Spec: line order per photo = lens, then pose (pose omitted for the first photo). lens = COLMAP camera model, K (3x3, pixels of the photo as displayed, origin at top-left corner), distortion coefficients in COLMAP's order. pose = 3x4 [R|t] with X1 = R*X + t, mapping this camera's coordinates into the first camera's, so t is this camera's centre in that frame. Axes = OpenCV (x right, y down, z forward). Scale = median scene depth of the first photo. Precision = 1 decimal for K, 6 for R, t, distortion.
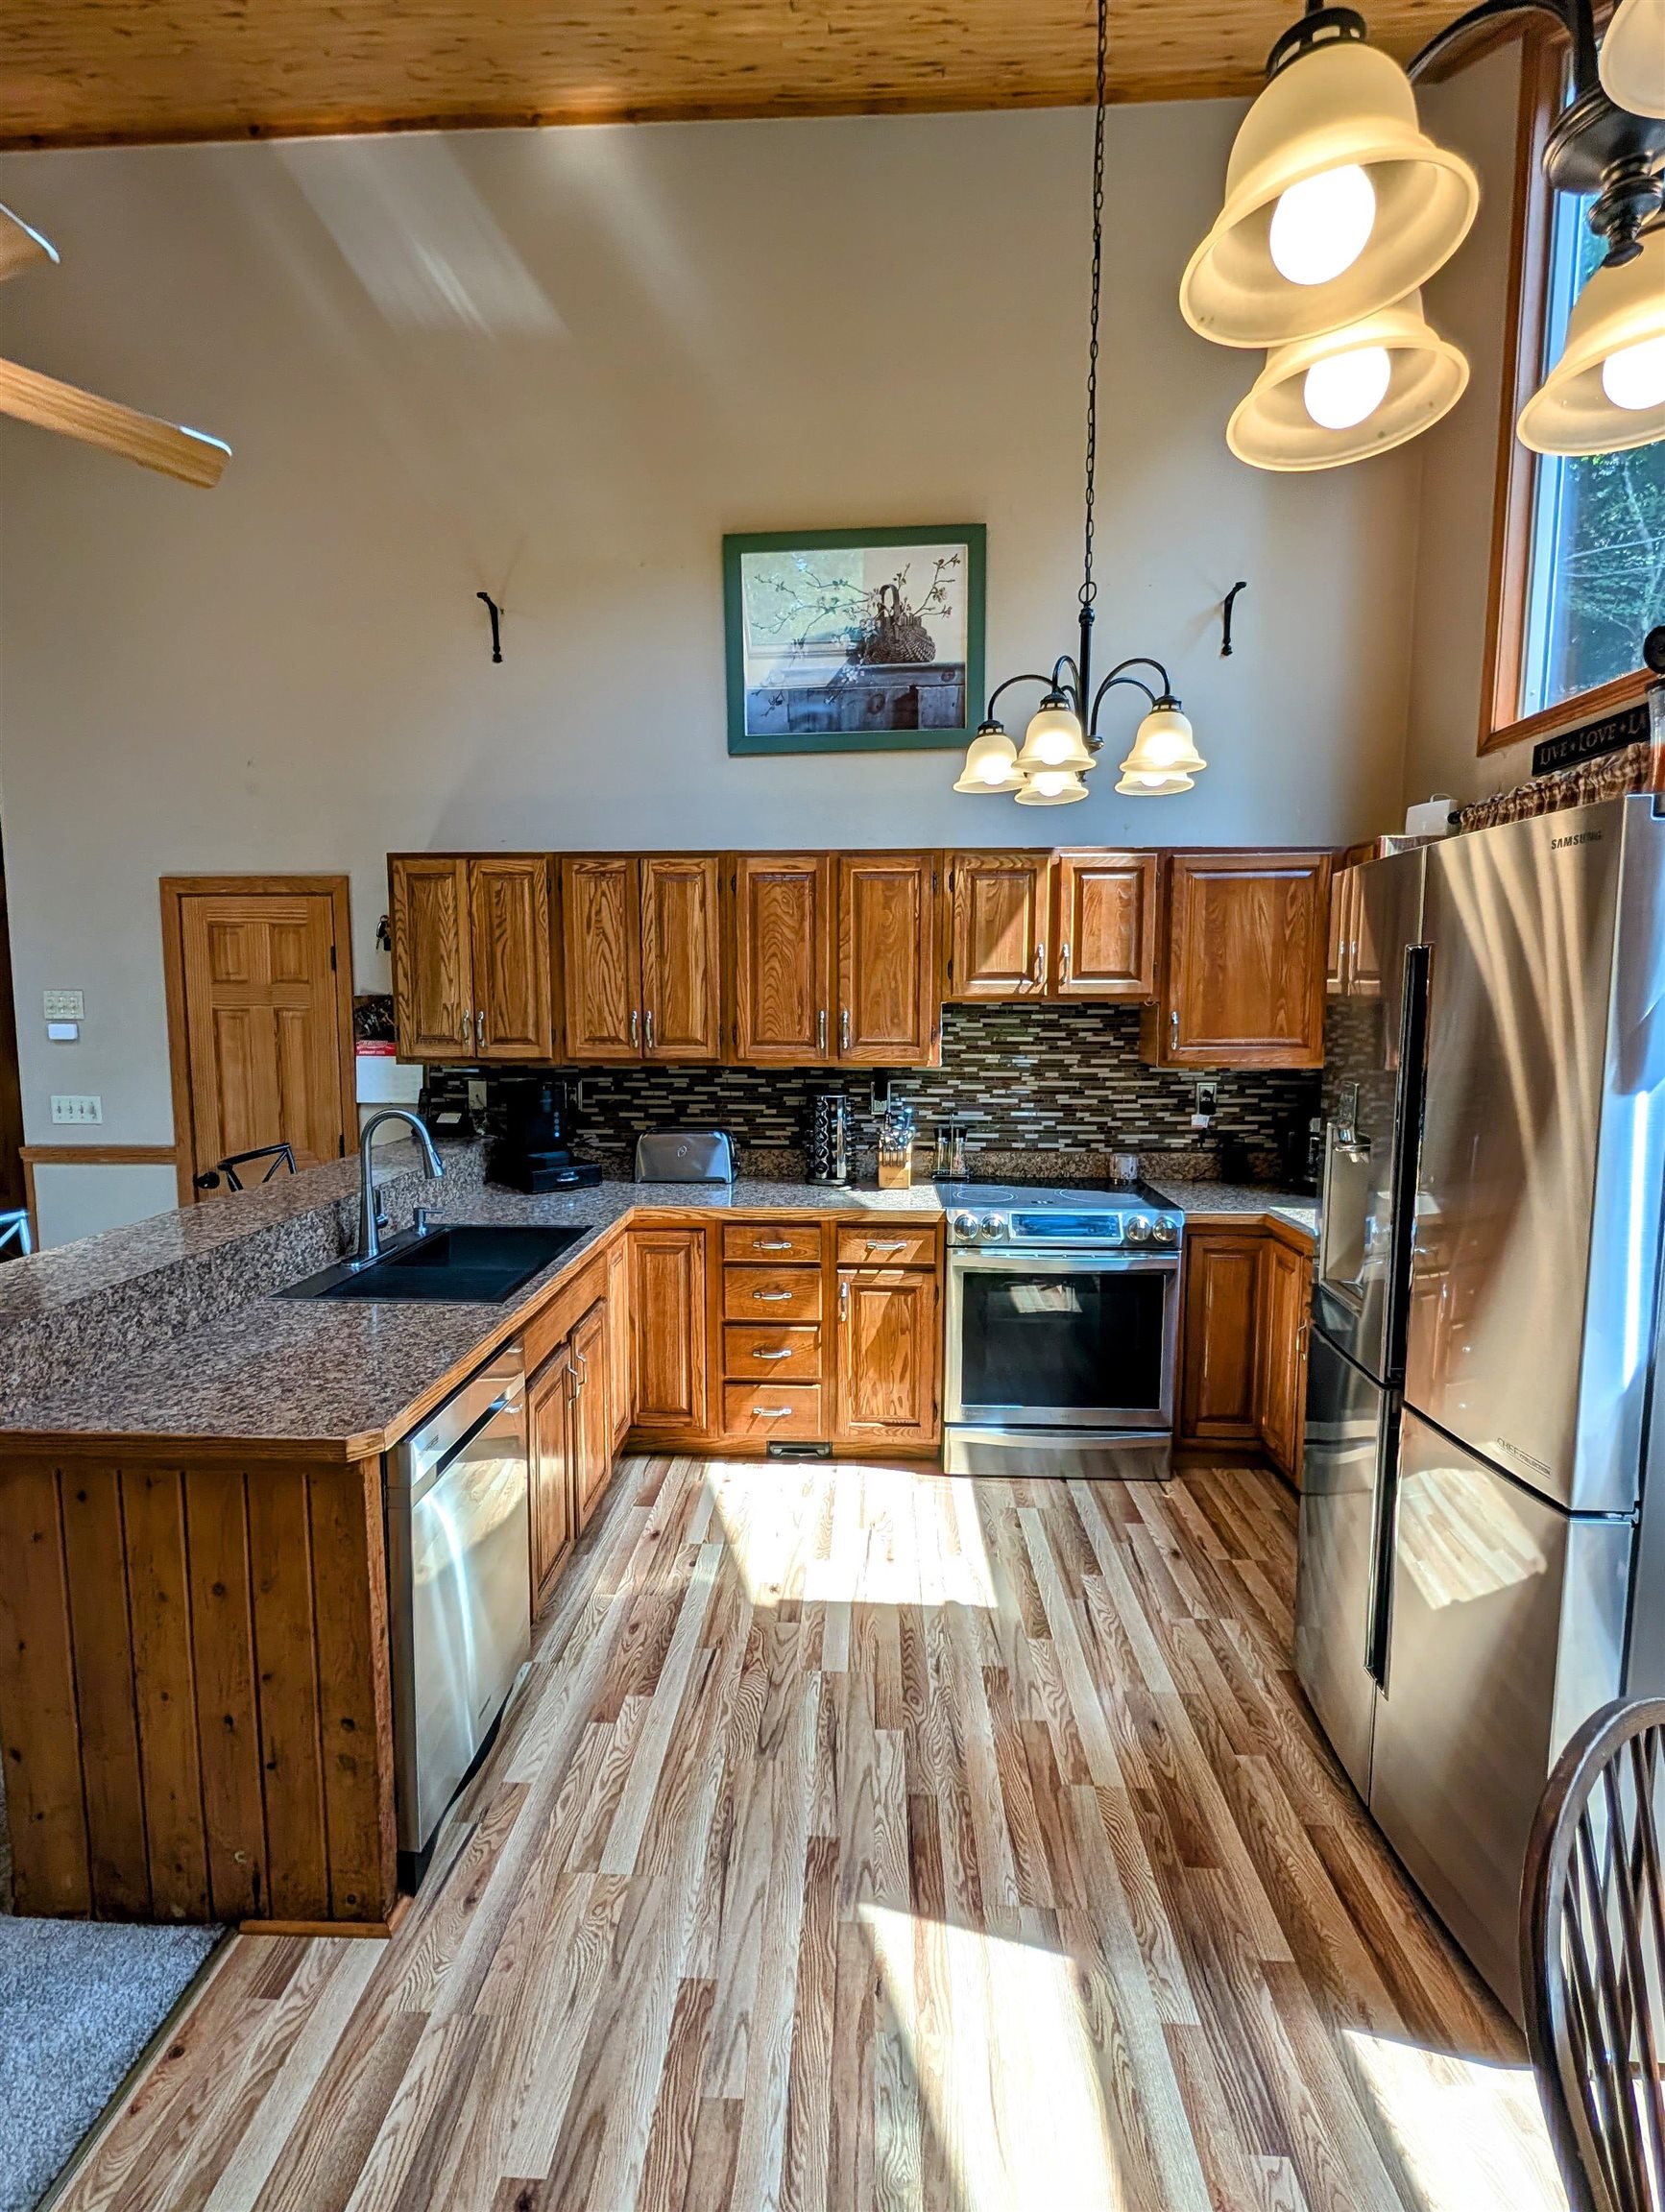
lens RADIAL K [[1089.9, 0, 747.1], [0, 1089.9, 1110.5], [0, 0, 1]] dist [0.000527, 0.000046]
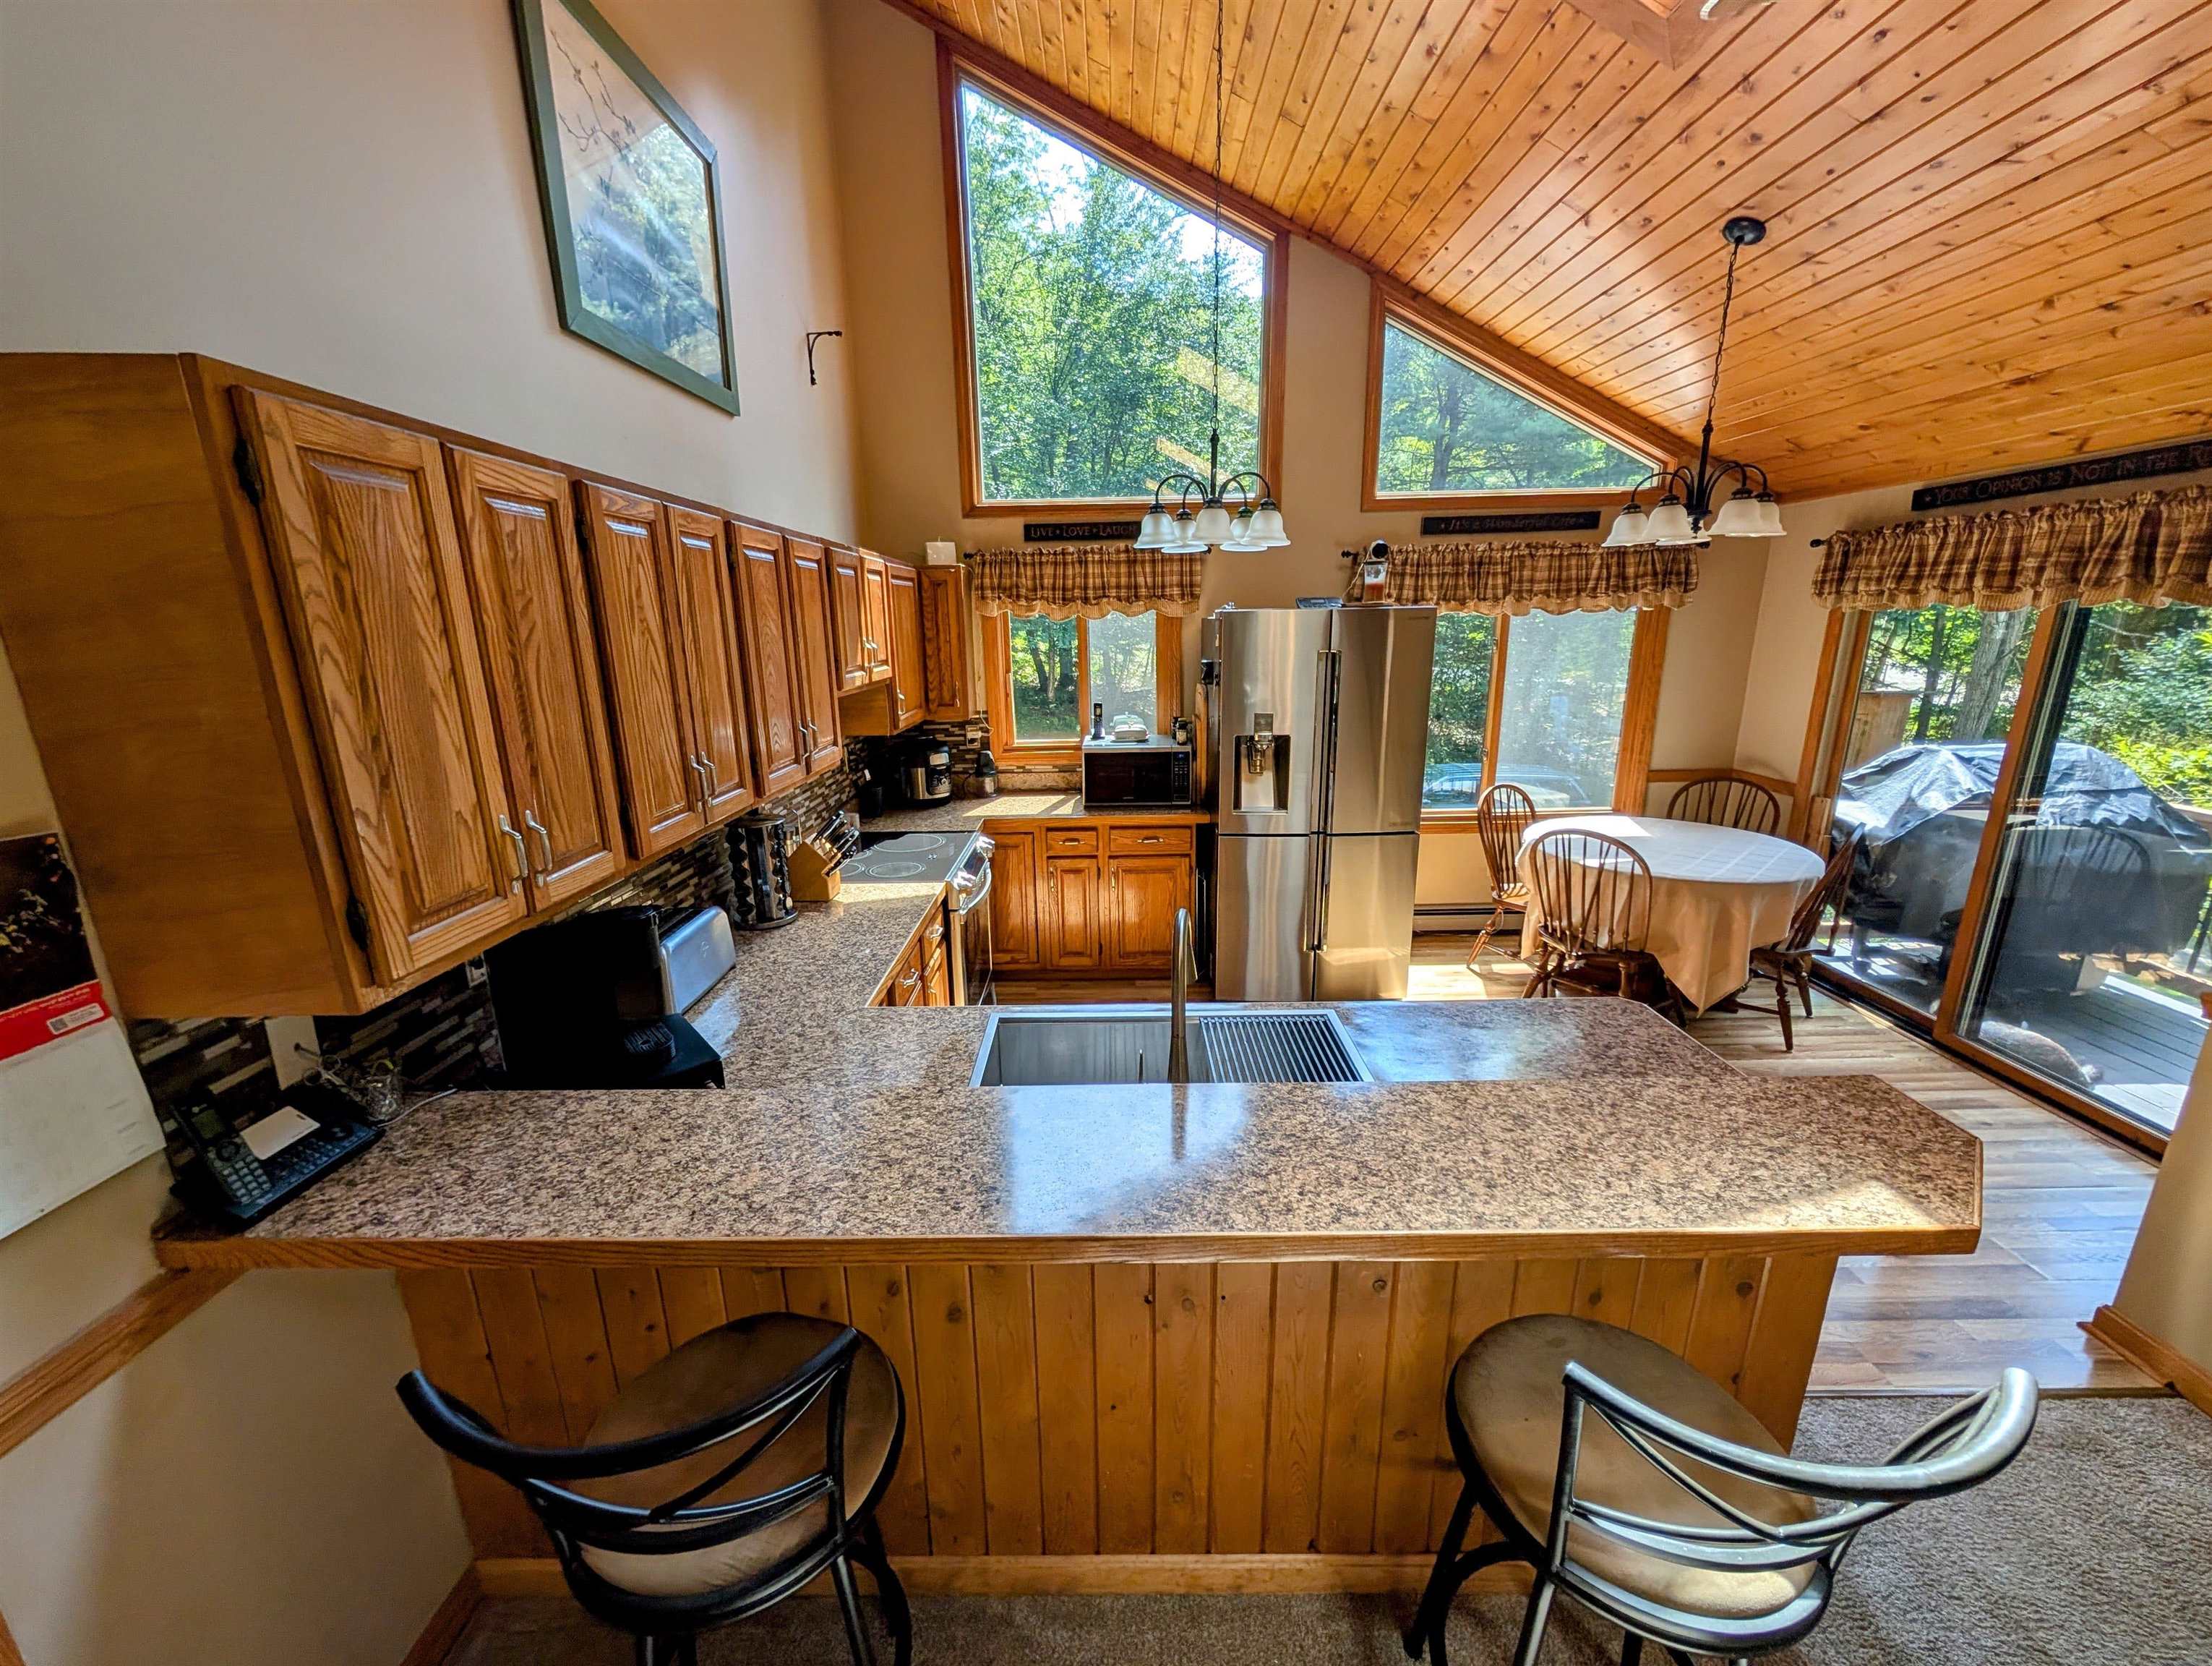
lens RADIAL K [[842.9, 0, 1103.6], [0, 842.9, 837.8], [0, 0, 1]] dist [0.000624, 0.000172]
pose [[-0.051589, -0.246509, 0.967766, -0.614885], [0.123633, 0.960026, 0.251128, -0.143408], [-0.990986, 0.132603, -0.019050, 0.809436]]
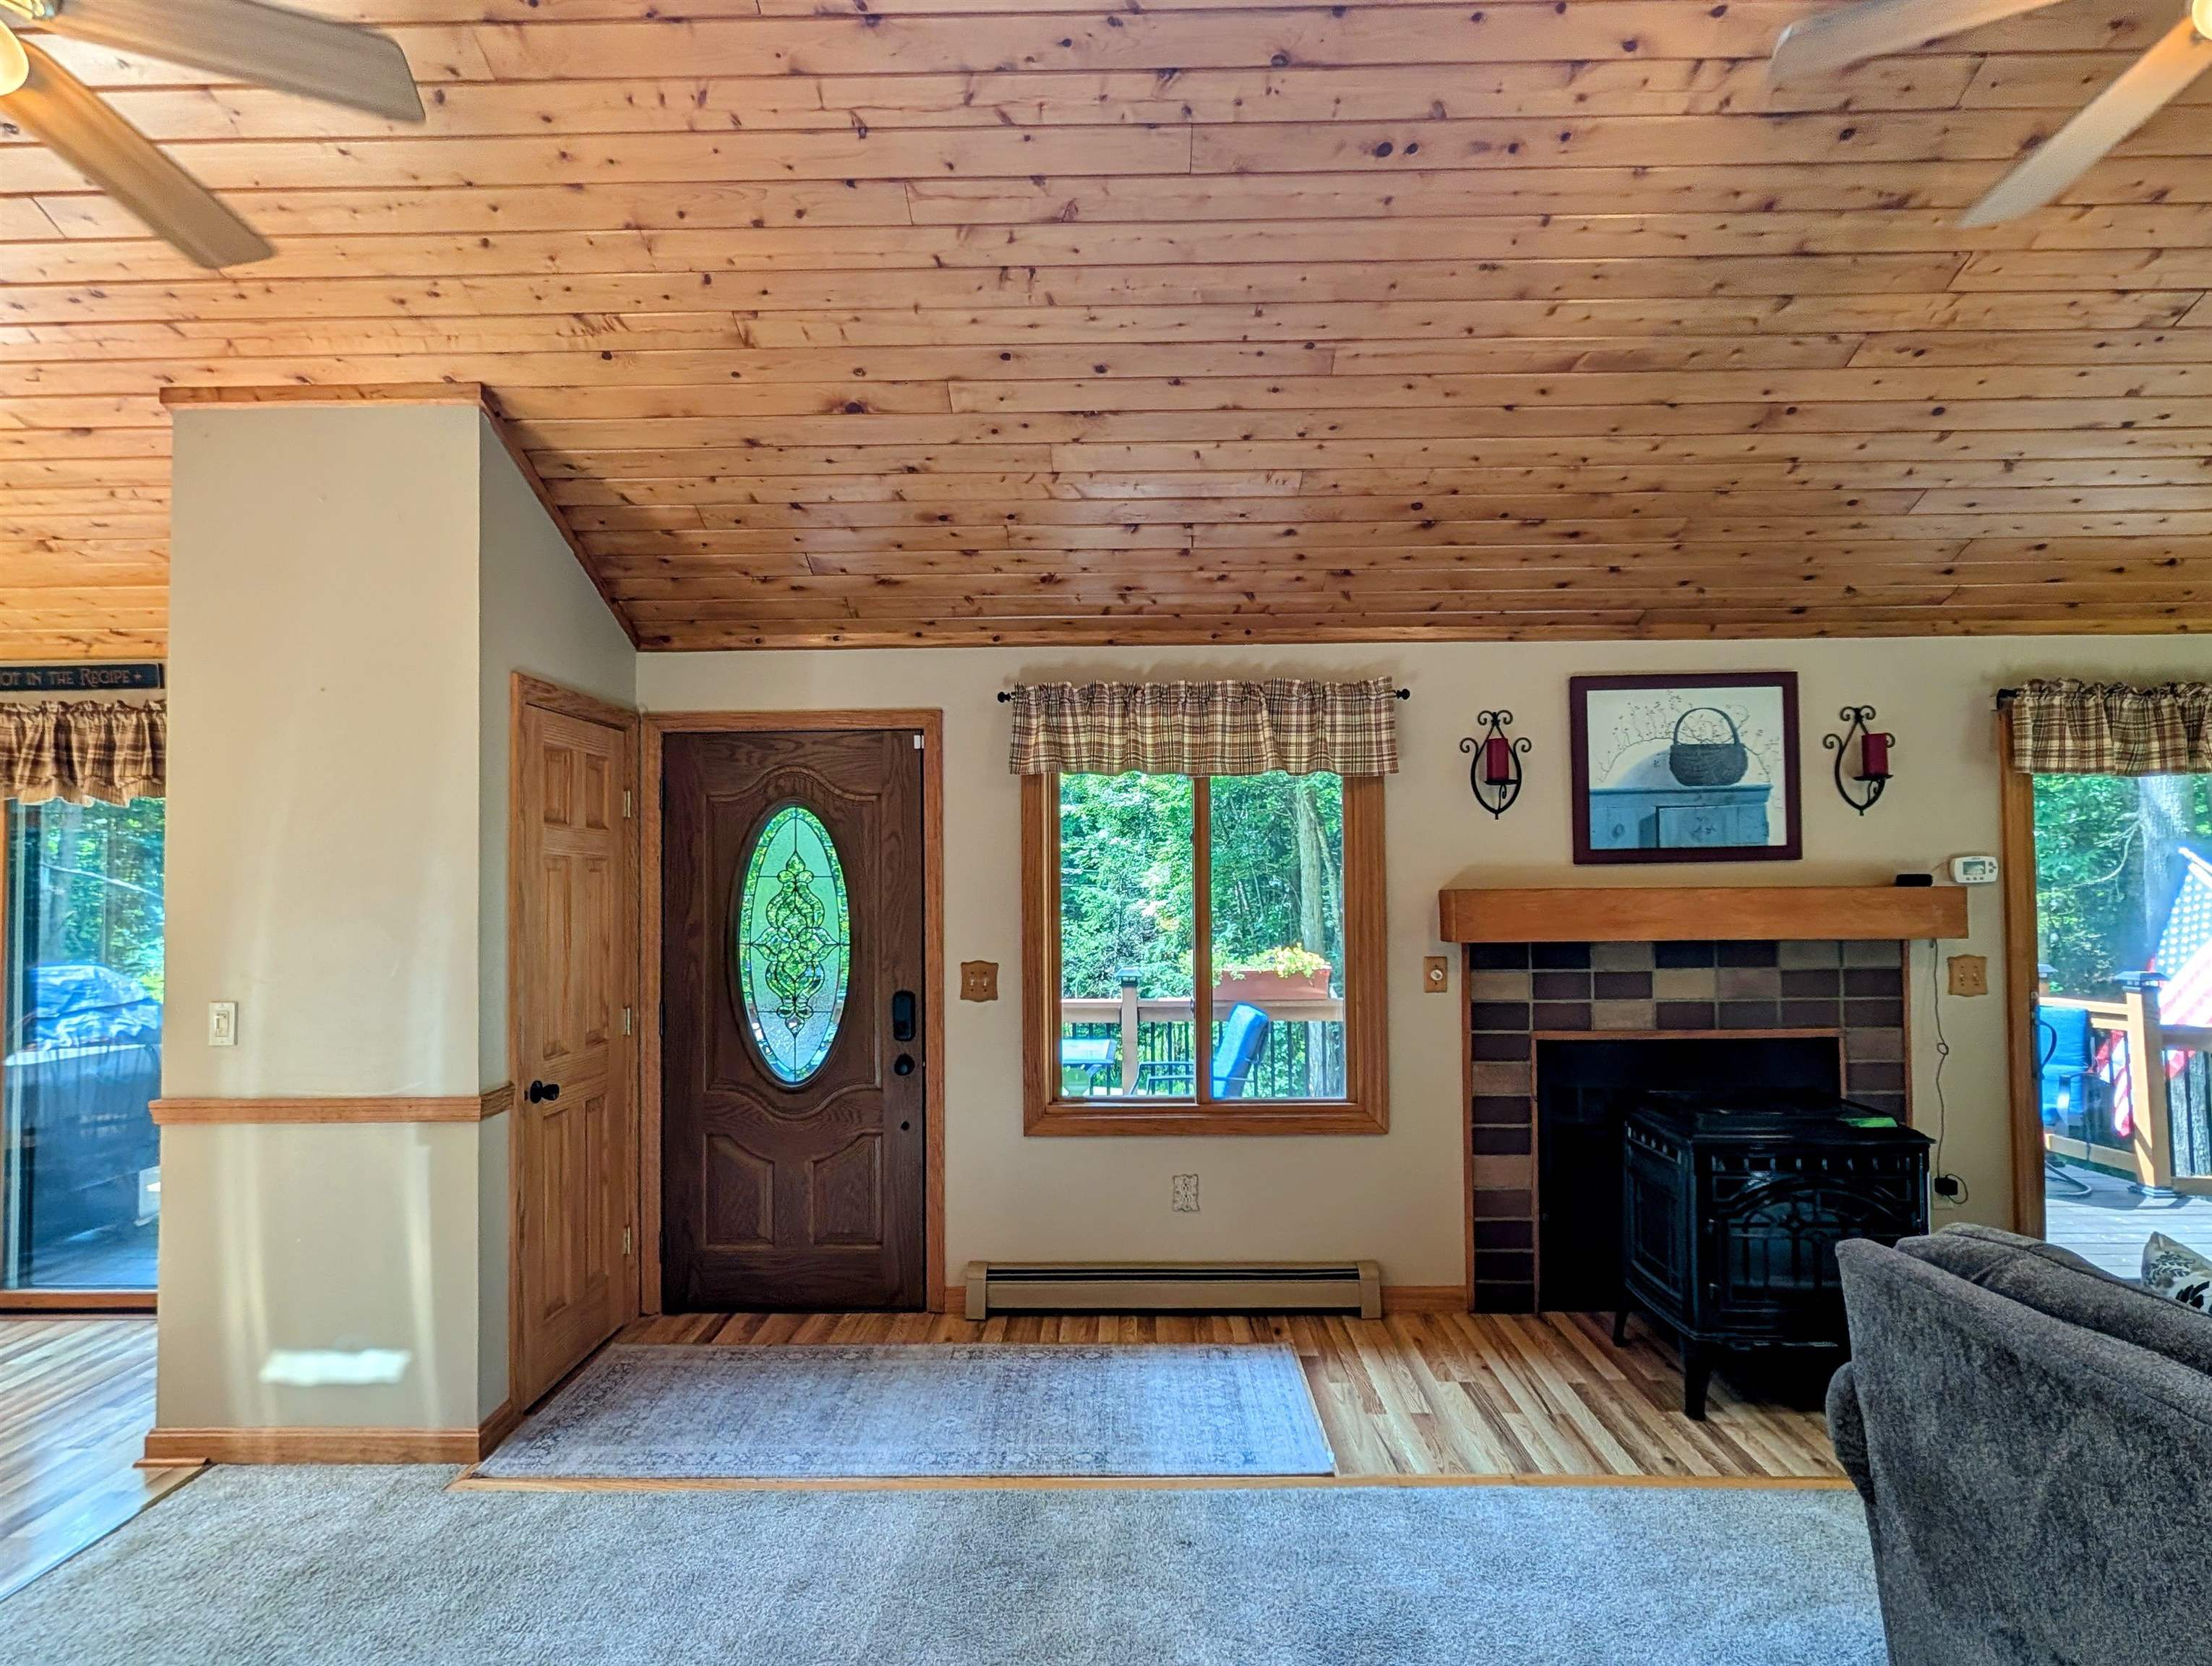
lens RADIAL K [[1089.9, 0, 1112.1], [0, 1089.9, 854.6], [0, 0, 1]] dist [0.000527, 0.000046]
pose [[-0.999057, 0.008718, -0.042534, -0.818794], [0.005245, 0.996692, 0.081097, -0.071868], [0.043100, 0.080798, -0.995798, 0.924496]]
